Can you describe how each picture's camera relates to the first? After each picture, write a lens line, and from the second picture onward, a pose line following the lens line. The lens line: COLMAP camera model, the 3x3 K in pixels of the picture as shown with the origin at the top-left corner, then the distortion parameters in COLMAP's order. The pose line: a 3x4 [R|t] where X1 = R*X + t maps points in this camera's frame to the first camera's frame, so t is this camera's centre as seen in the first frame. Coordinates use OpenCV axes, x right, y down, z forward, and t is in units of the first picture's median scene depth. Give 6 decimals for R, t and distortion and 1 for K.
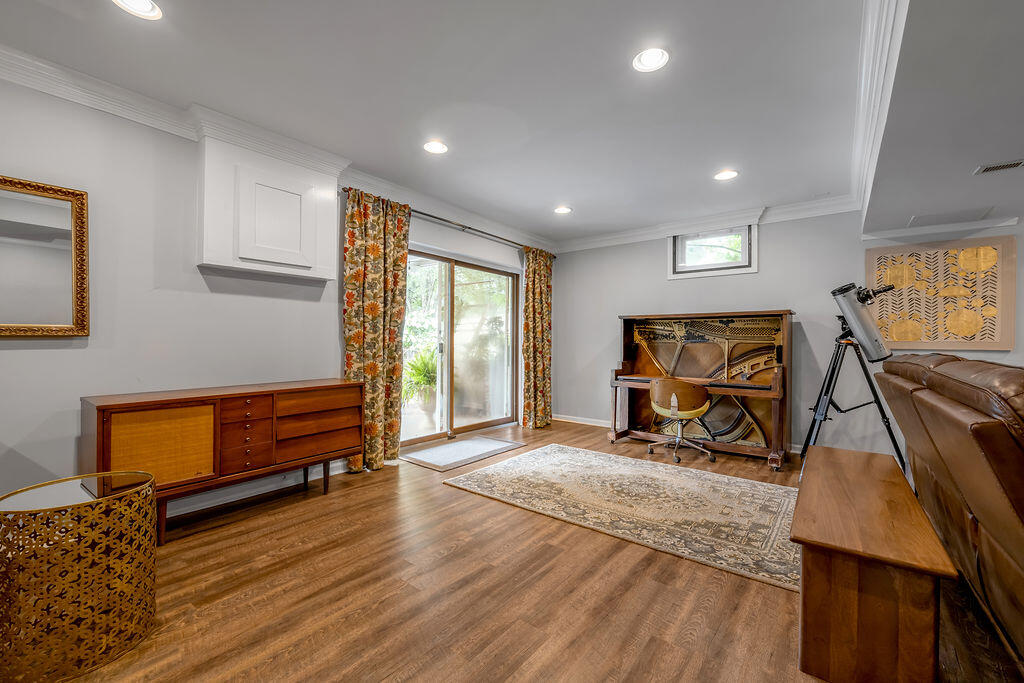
lens RADIAL K [[421.4, 0, 513.9], [0, 421.4, 344.9], [0, 0, 1]] dist [-0.004101, -0.000575]
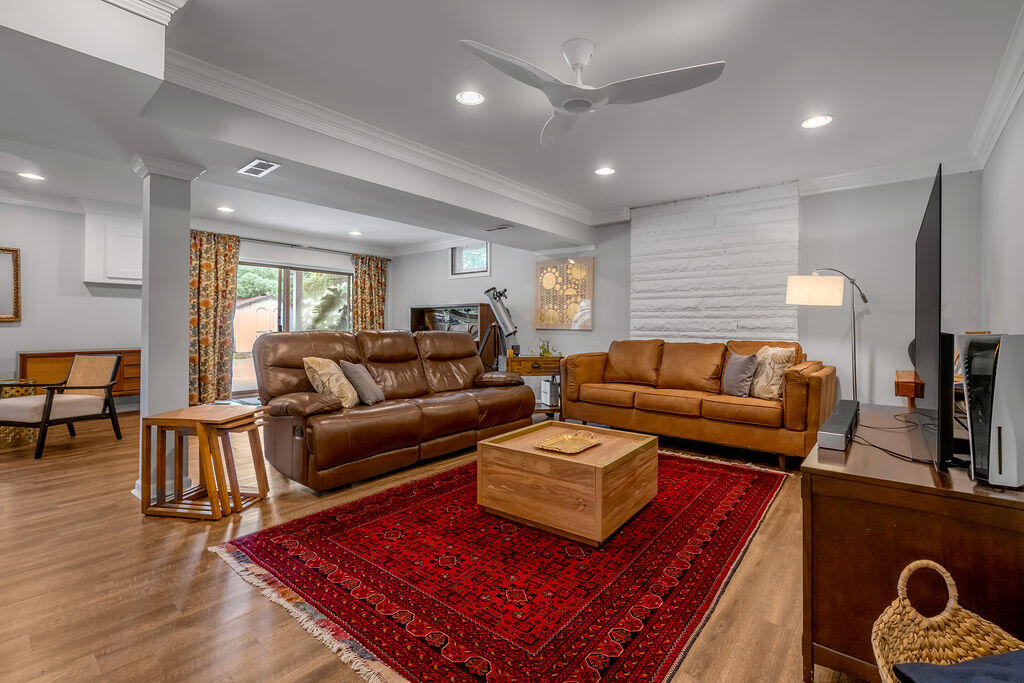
lens RADIAL K [[449.3, 0, 512.5], [0, 449.3, 327.6], [0, 0, 1]] dist [-0.011573, 0.000839]
pose [[0.999454, 0.000737, -0.033042, 0.924555], [-0.000768, 0.999999, -0.000930, 0.006930], [0.033042, 0.000955, 0.999454, -0.683140]]
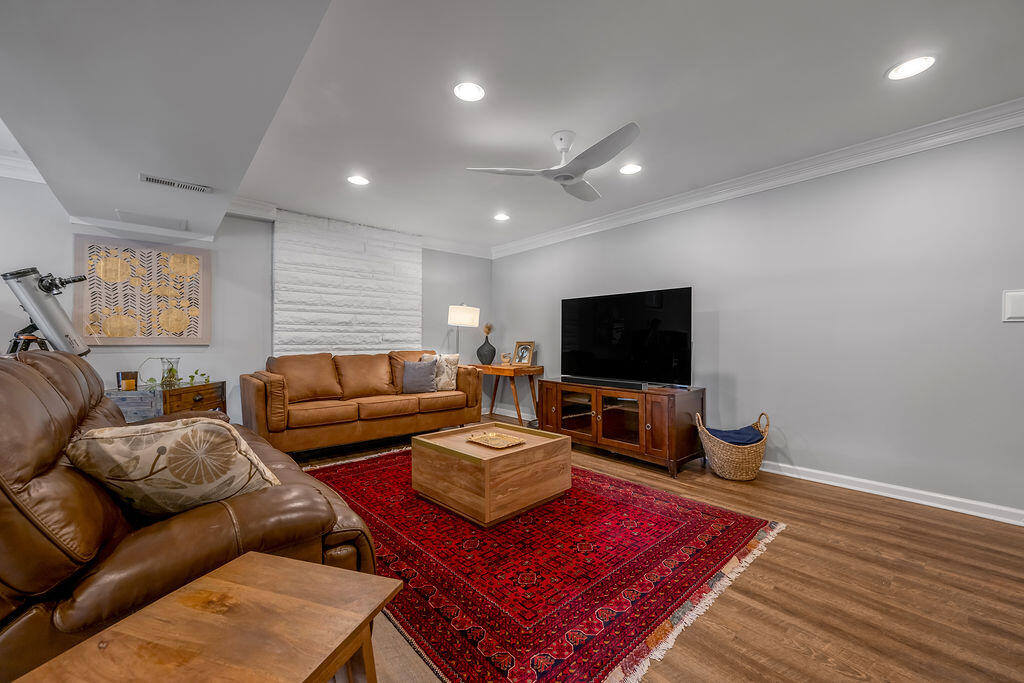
lens RADIAL K [[410.0, 0, 519.1], [0, 410.0, 341.0], [0, 0, 1]] dist [-0.000815, -0.000127]
pose [[0.188391, -0.006093, 0.982075, 0.184425], [0.006651, 0.999966, 0.004928, 0.002096], [-0.982072, 0.005604, 0.188425, -0.102957]]
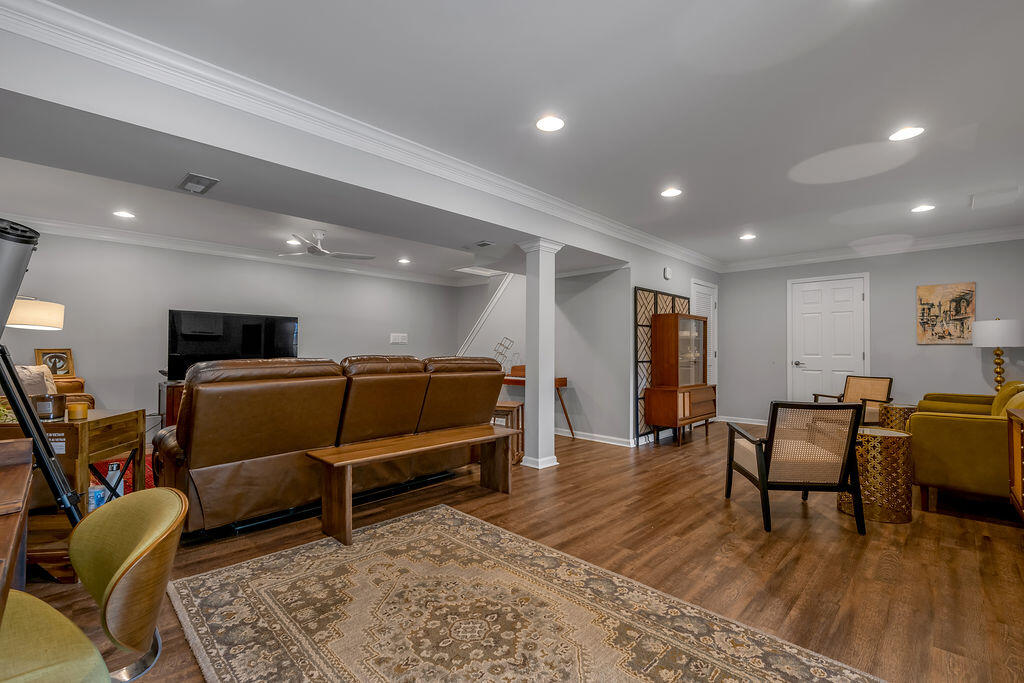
lens RADIAL K [[449.3, 0, 517.6], [0, 449.3, 344.1], [0, 0, 1]] dist [-0.011573, 0.000839]
pose [[-0.994209, -0.011405, 0.106856, 0.167063], [-0.012602, 0.999865, -0.010540, -0.006225], [-0.106721, -0.011825, -0.994219, 1.431992]]
